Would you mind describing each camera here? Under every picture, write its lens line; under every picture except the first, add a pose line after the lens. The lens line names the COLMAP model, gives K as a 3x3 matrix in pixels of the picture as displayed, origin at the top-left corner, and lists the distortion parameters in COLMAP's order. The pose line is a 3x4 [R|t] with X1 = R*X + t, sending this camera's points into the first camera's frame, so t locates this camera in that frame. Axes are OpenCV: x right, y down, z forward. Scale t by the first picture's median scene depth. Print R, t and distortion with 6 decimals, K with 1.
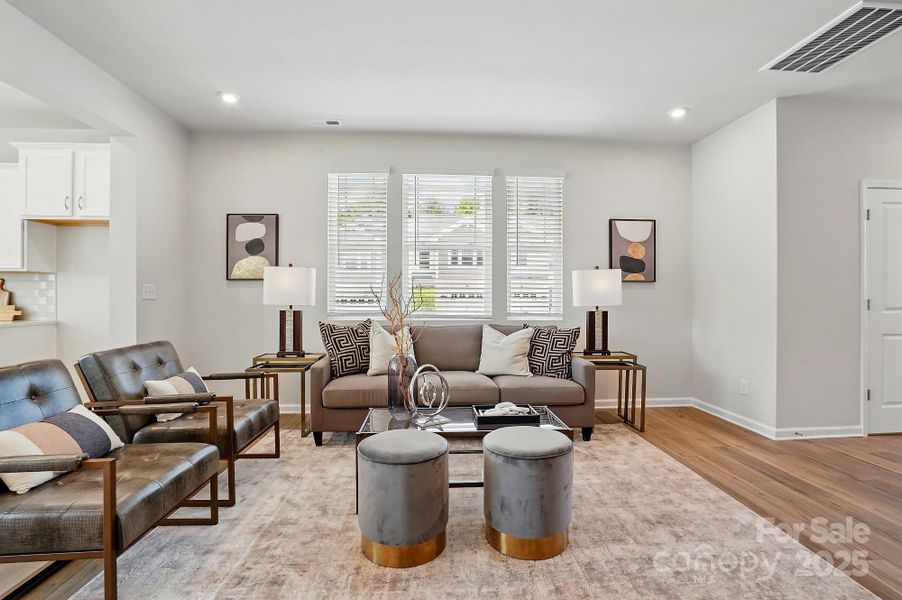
lens RADIAL K [[432.7, 0, 453.0], [0, 432.7, 299.7], [0, 0, 1]] dist [-0.024566, 0.004330]
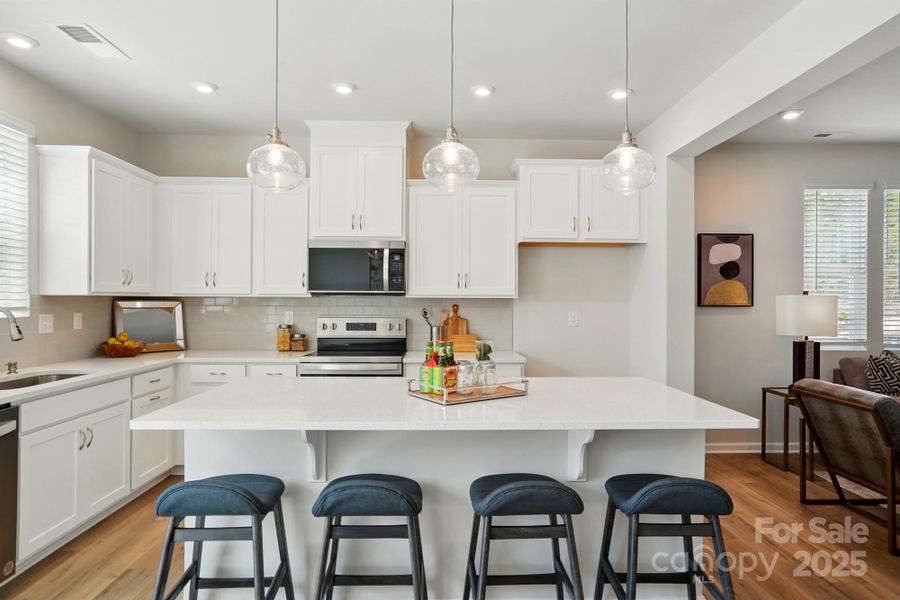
lens RADIAL K [[513.5, 0, 446.7], [0, 513.5, 303.1], [0, 0, 1]] dist [-0.026655, -0.000439]
pose [[0.999131, 0.001145, -0.041673, -1.037401], [-0.001460, 0.999971, -0.007530, -0.045030], [0.041663, 0.007585, 0.999103, -0.104123]]
